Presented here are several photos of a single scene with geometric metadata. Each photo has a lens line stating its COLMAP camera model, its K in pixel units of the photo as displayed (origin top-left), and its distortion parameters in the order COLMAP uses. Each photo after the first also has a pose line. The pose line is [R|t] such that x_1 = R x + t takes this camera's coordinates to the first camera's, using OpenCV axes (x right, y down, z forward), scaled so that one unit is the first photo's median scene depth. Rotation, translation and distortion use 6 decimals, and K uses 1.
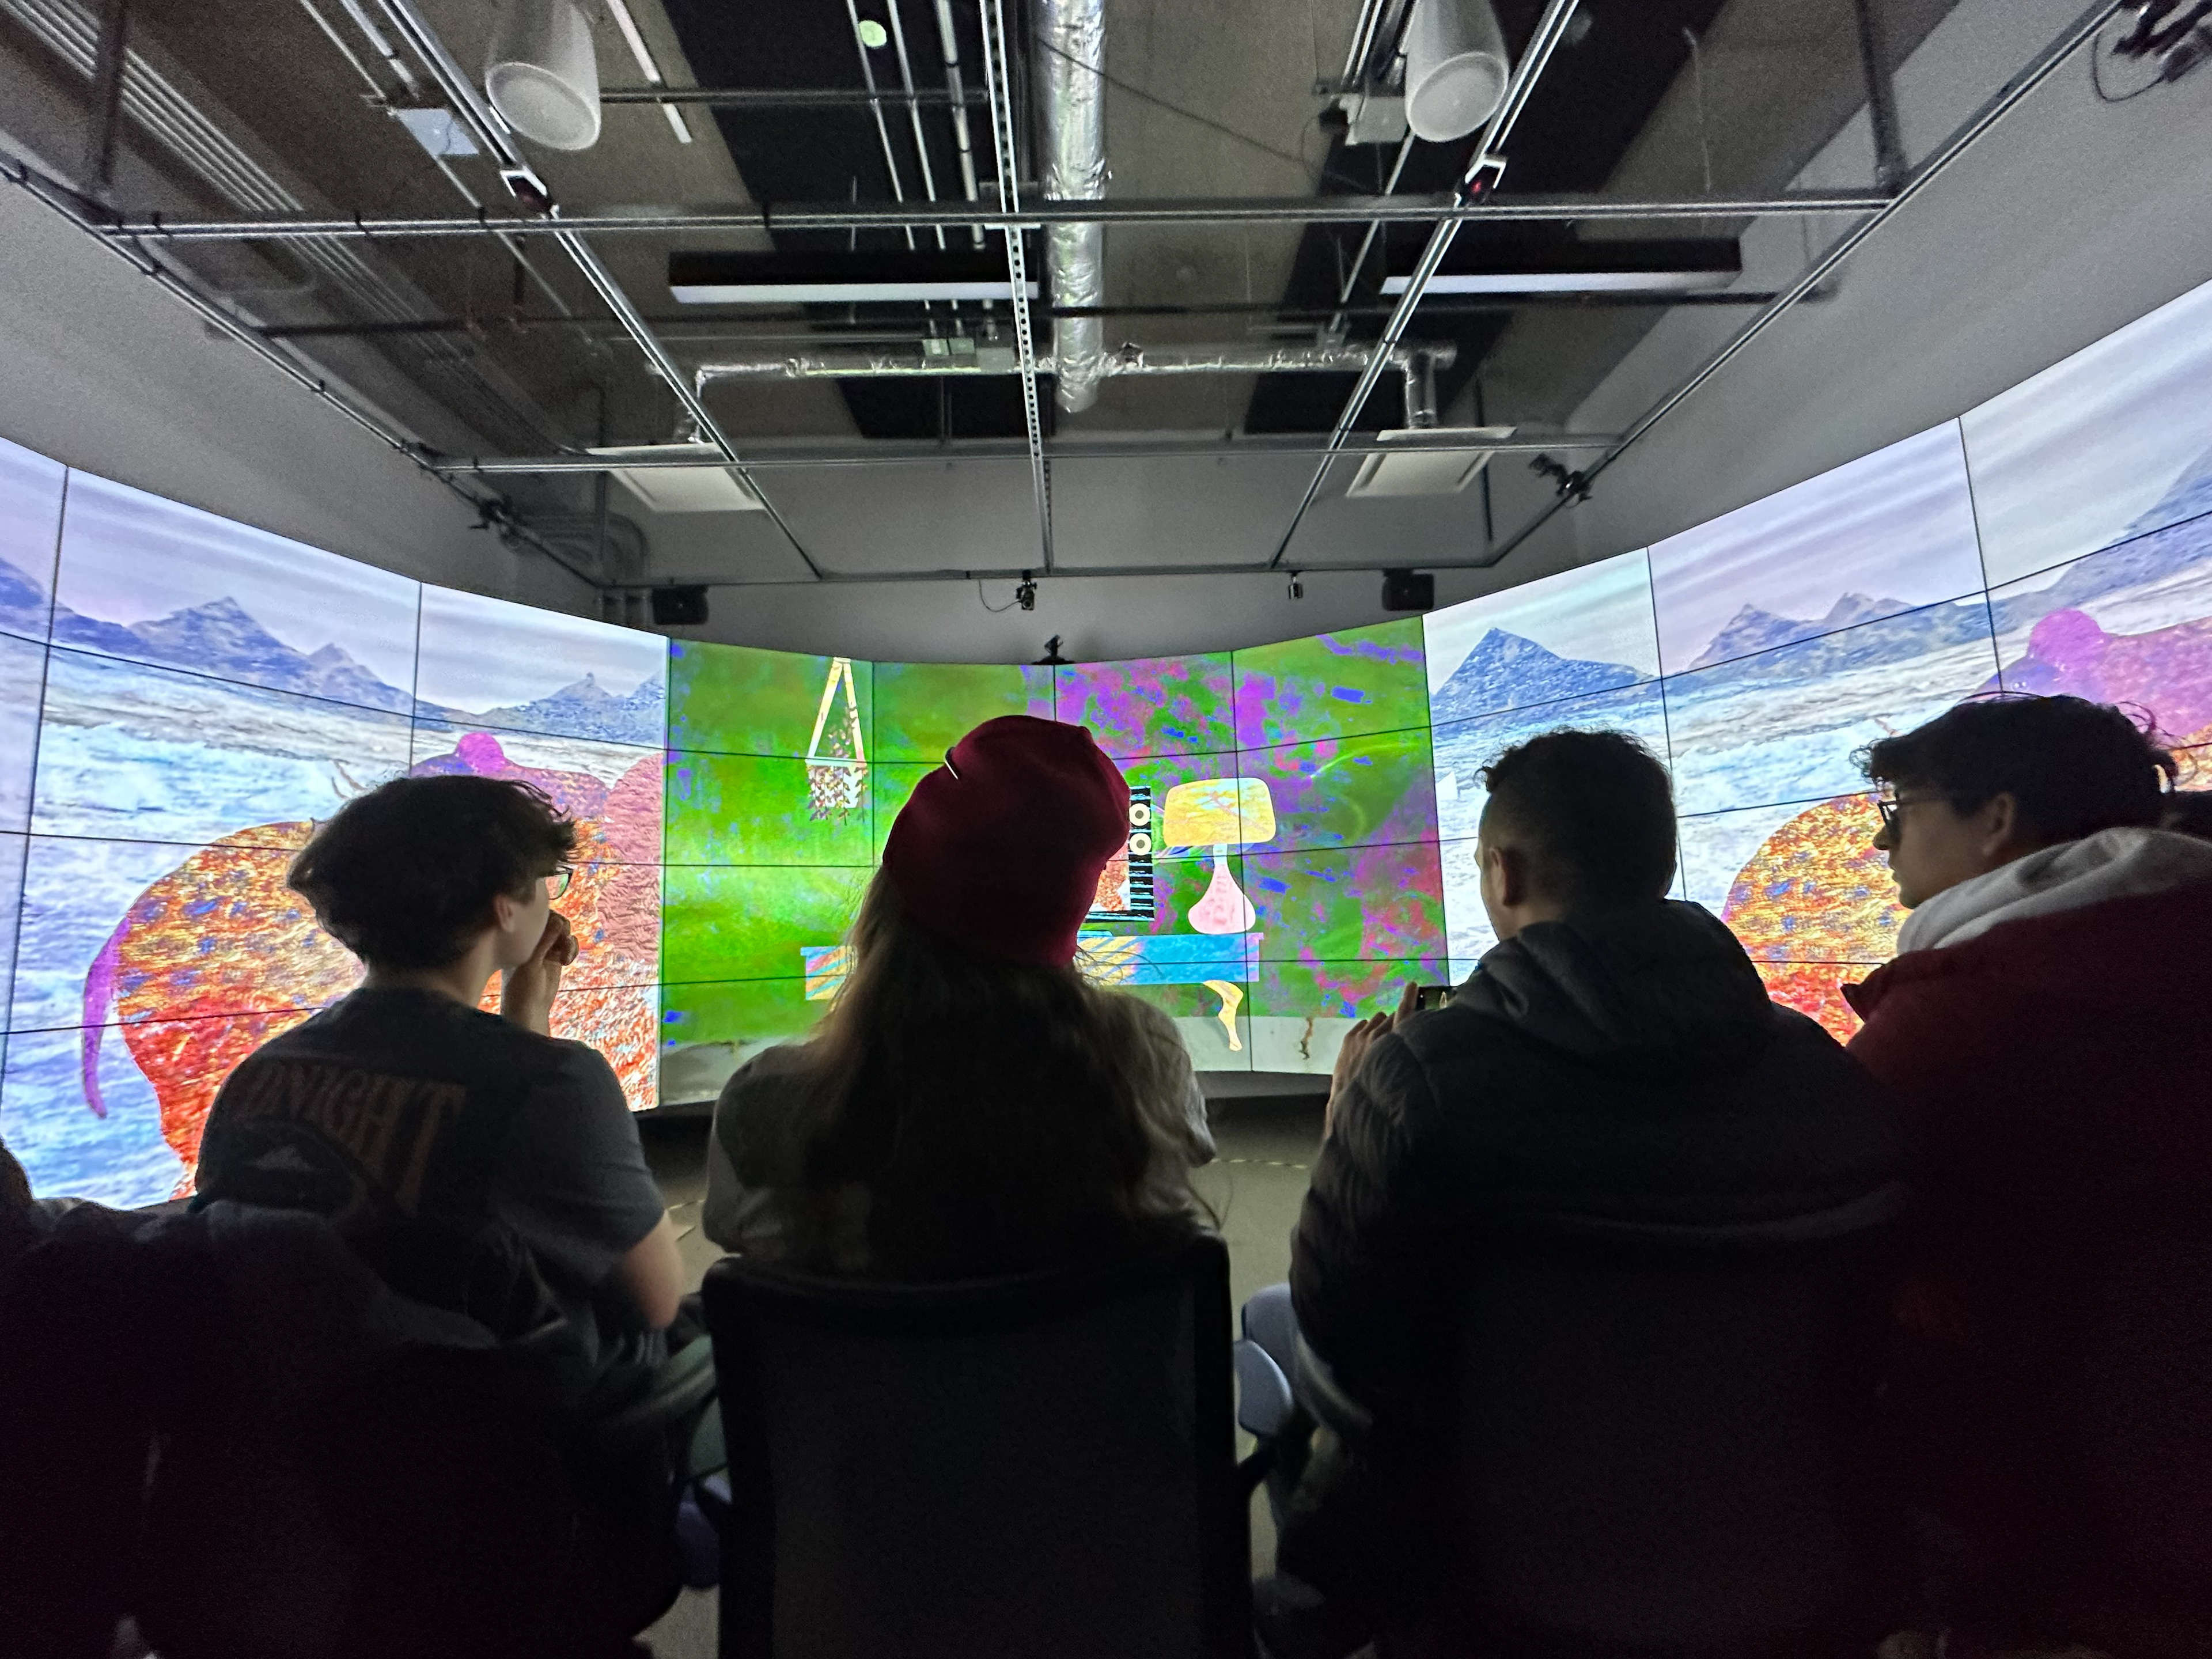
lens RADIAL K [[890.5, 0, 1106.0], [0, 890.5, 829.5], [0, 0, 1]] dist [-0.001007, -0.000475]
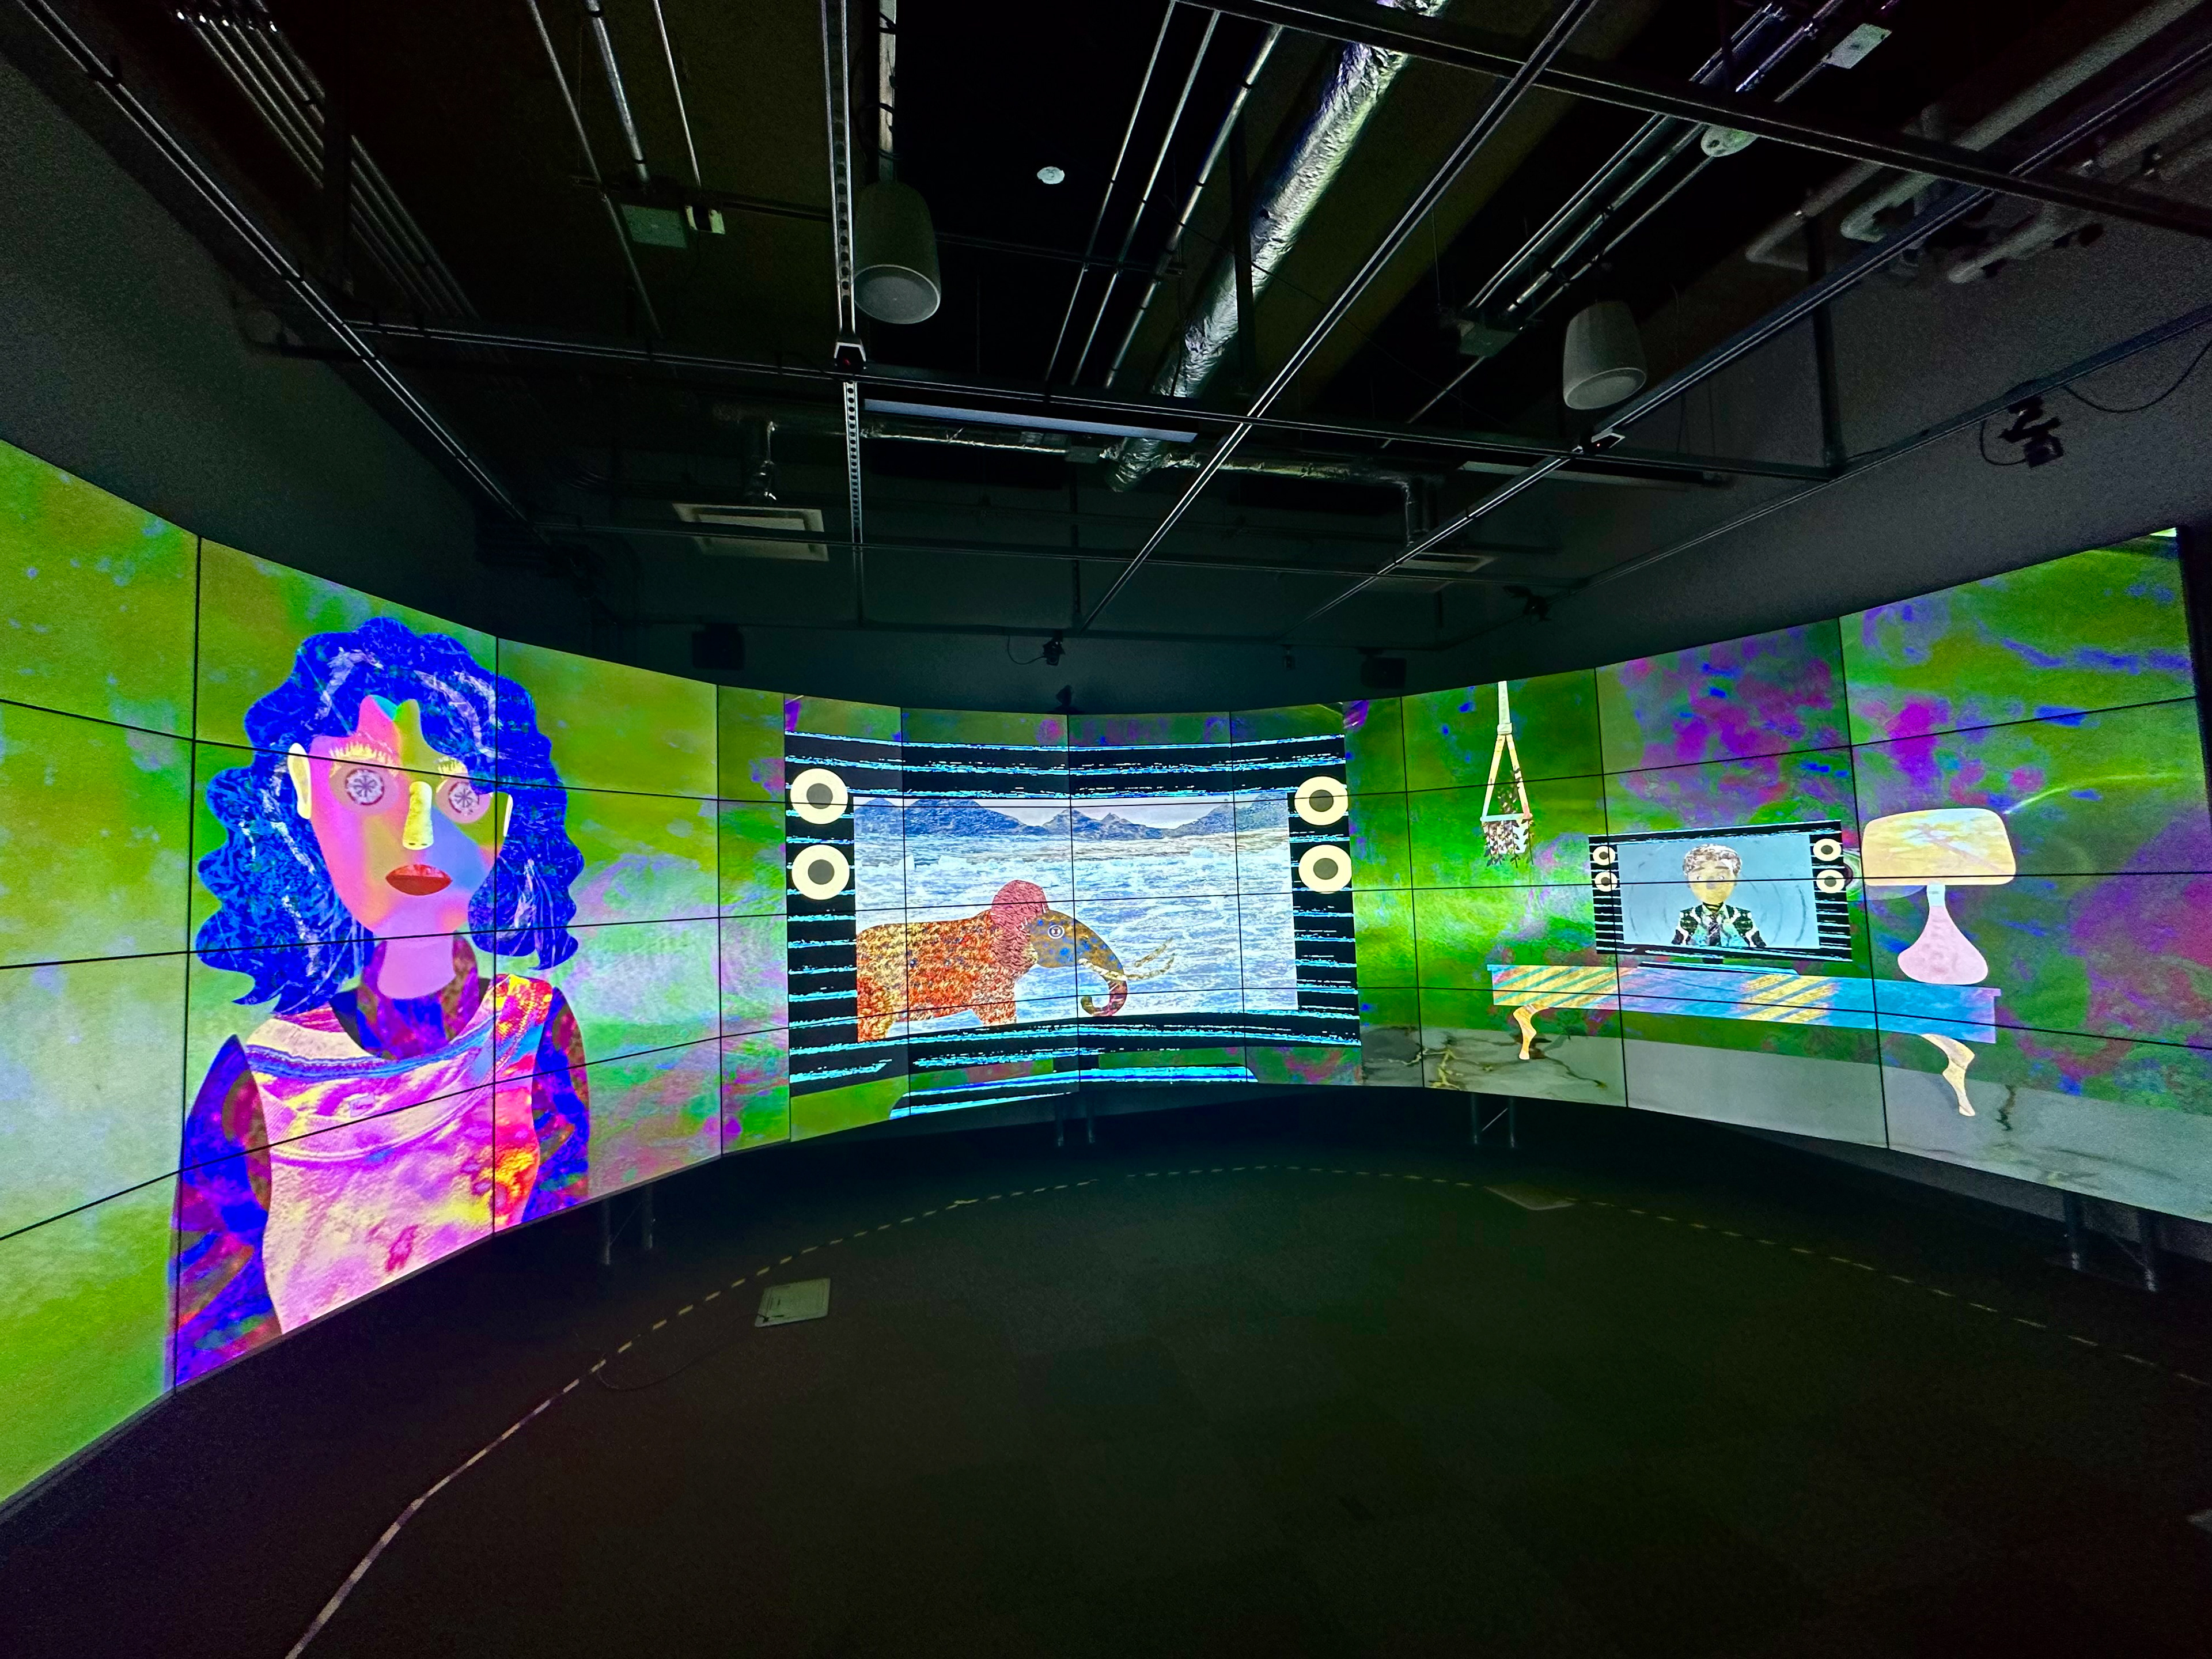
lens RADIAL K [[890.5, 0, 1106.0], [0, 890.5, 829.5], [0, 0, 1]] dist [-0.001007, -0.000475]
pose [[0.972184, 0.011754, 0.233923, -0.318417], [-0.021477, 0.999006, 0.039061, -0.109075], [-0.233232, -0.042998, 0.971470, -0.066193]]
